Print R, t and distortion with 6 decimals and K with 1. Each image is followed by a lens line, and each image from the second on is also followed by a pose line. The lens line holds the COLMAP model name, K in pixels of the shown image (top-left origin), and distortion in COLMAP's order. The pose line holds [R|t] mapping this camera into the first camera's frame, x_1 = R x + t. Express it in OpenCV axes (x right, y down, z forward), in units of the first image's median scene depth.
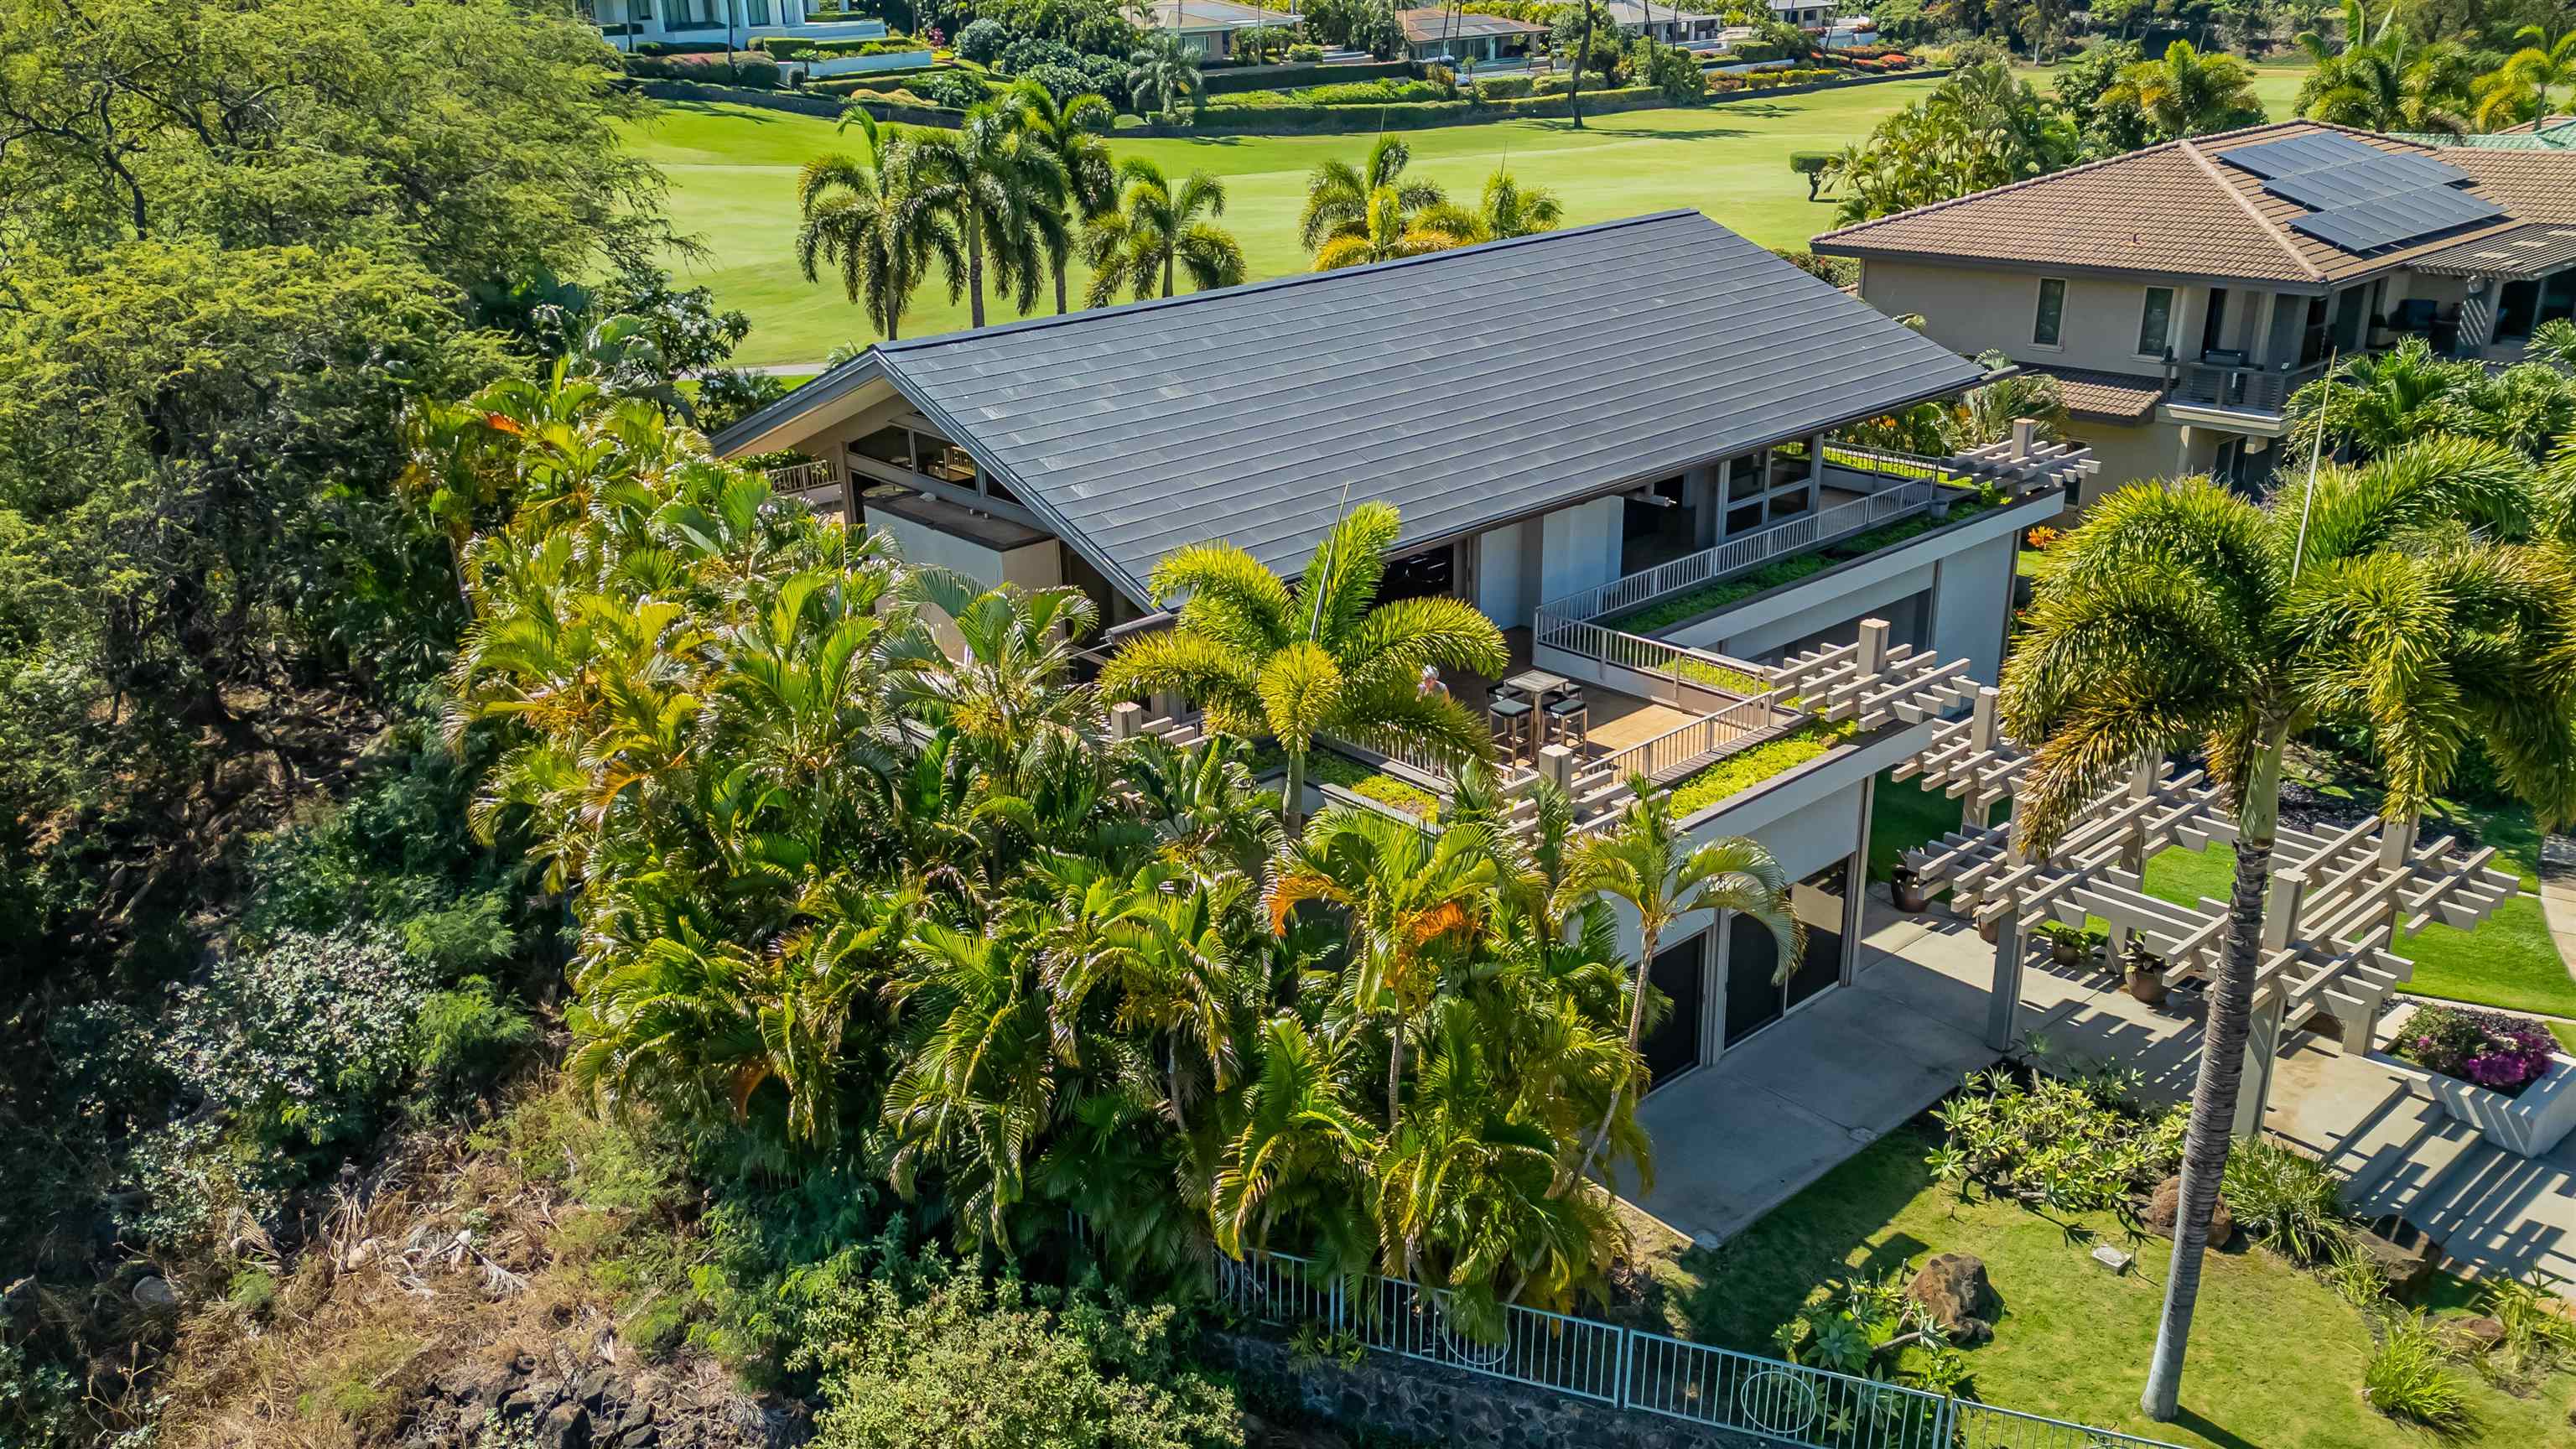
lens RADIAL K [[1810.0, 0, 1288.0], [0, 1810.0, 724.5], [0, 0, 1]] dist [0.034814, -0.003603]
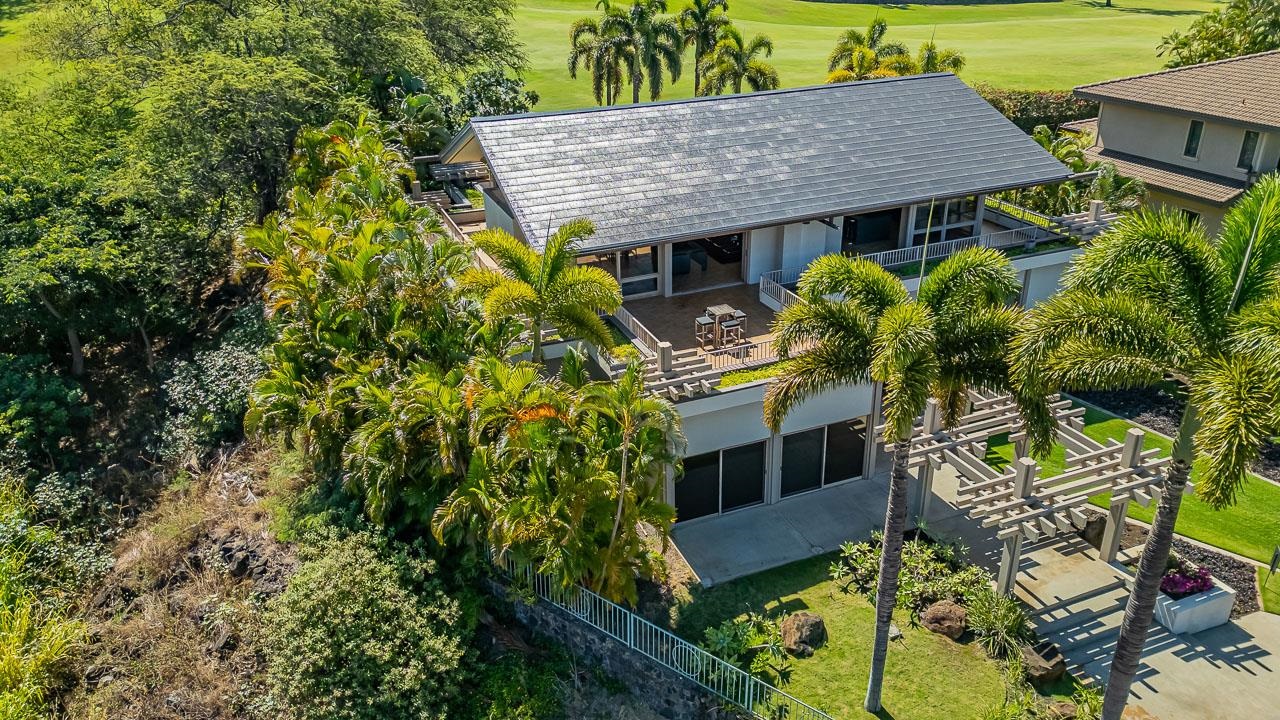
lens RADIAL K [[865.7, 0, 640.0], [0, 865.7, 360.0], [0, 0, 1]] dist [0.067282, -0.066585]
pose [[0.958019, 0.143383, -0.248275, 0.297907], [-0.124219, 0.988047, 0.091288, -0.045159], [0.258396, -0.056615, 0.964379, 0.012740]]
